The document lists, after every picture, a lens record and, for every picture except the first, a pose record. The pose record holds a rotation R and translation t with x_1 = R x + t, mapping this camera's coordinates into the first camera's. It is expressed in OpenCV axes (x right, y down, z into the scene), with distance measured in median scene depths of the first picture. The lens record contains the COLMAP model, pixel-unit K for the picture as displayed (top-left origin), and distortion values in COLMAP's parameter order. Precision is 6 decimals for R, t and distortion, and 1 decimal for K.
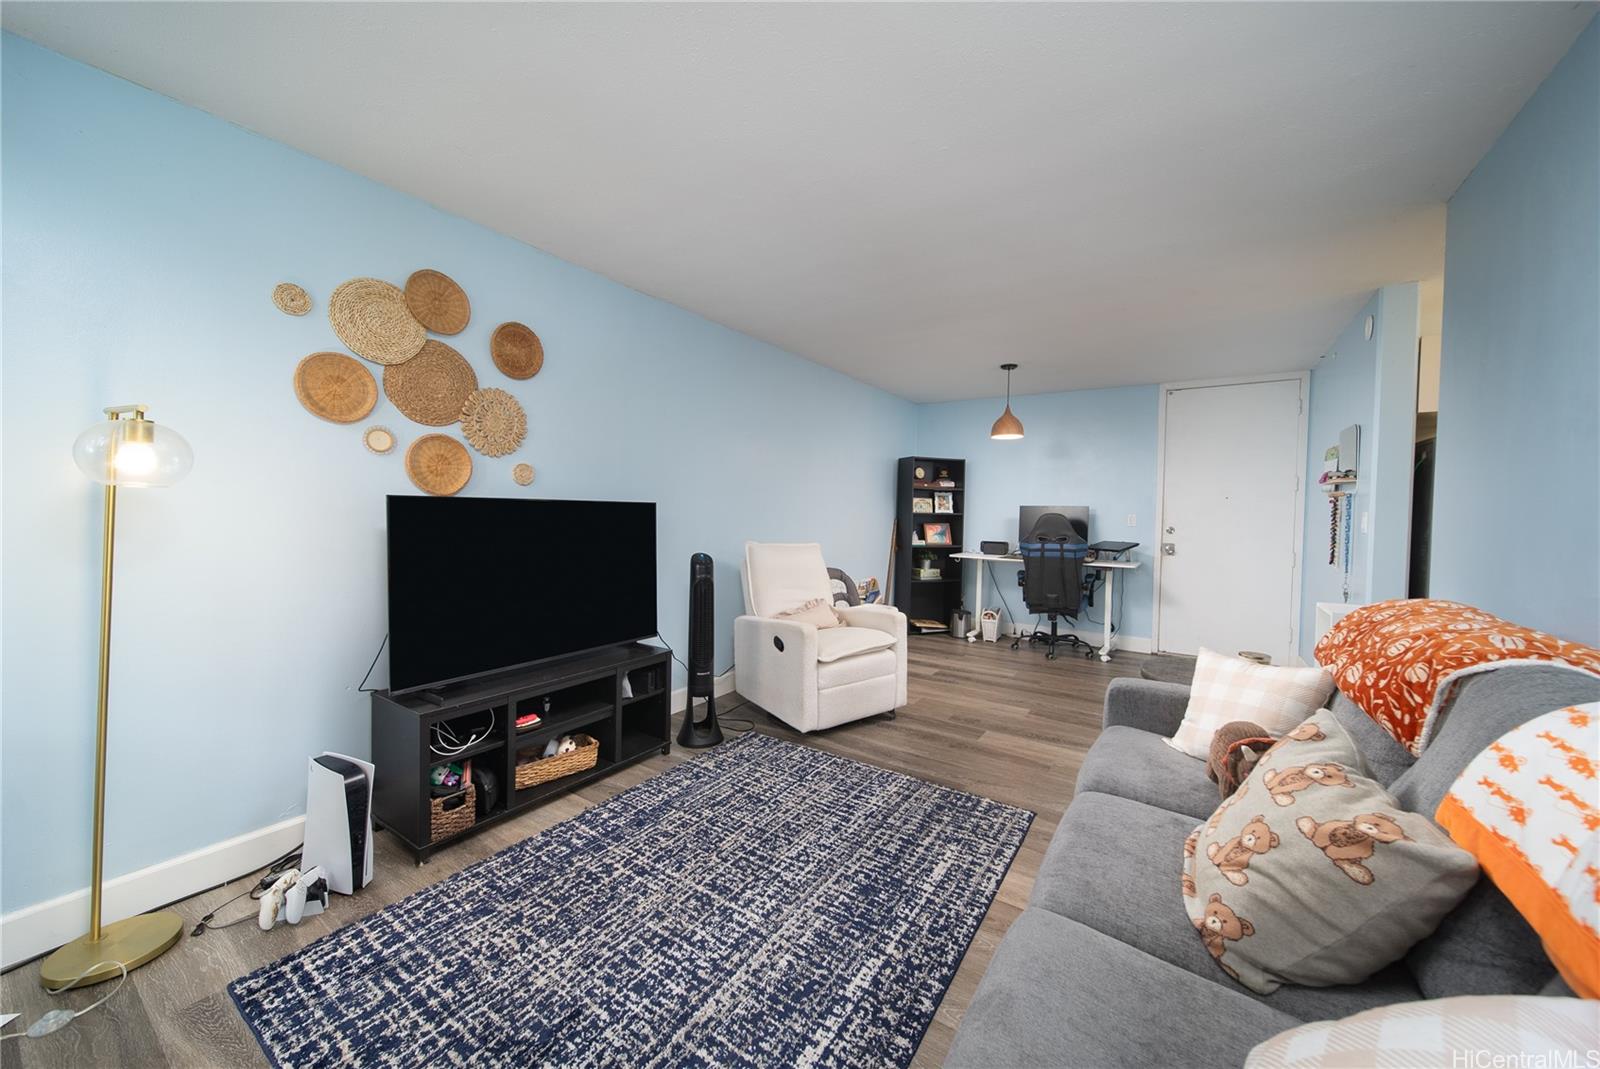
lens RADIAL K [[592.5, 0, 805.8], [0, 592.5, 517.6], [0, 0, 1]] dist [-0.001257, -0.000311]
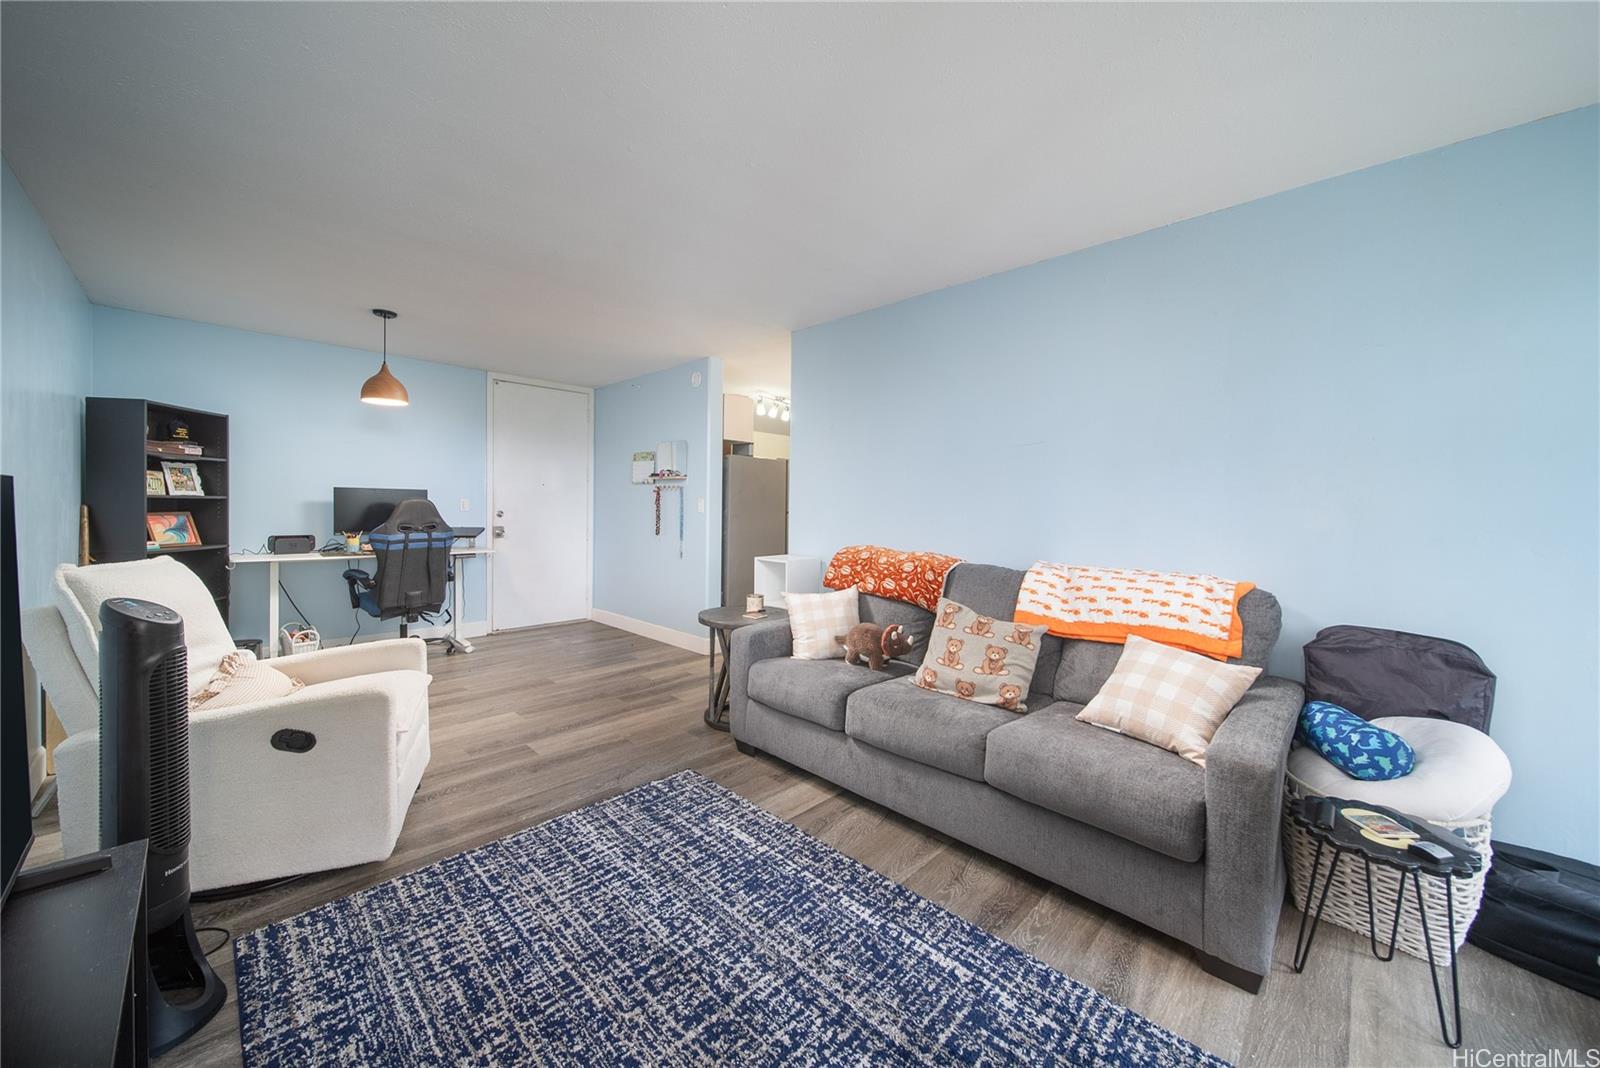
lens RADIAL K [[592.5, 0, 805.8], [0, 592.5, 517.1], [0, 0, 1]] dist [-0.001257, -0.000311]
pose [[0.162910, -0.031504, 0.986138, -0.743702], [-0.001359, 0.999482, 0.032155, -0.016550], [-0.986640, -0.006578, 0.162782, 0.668542]]
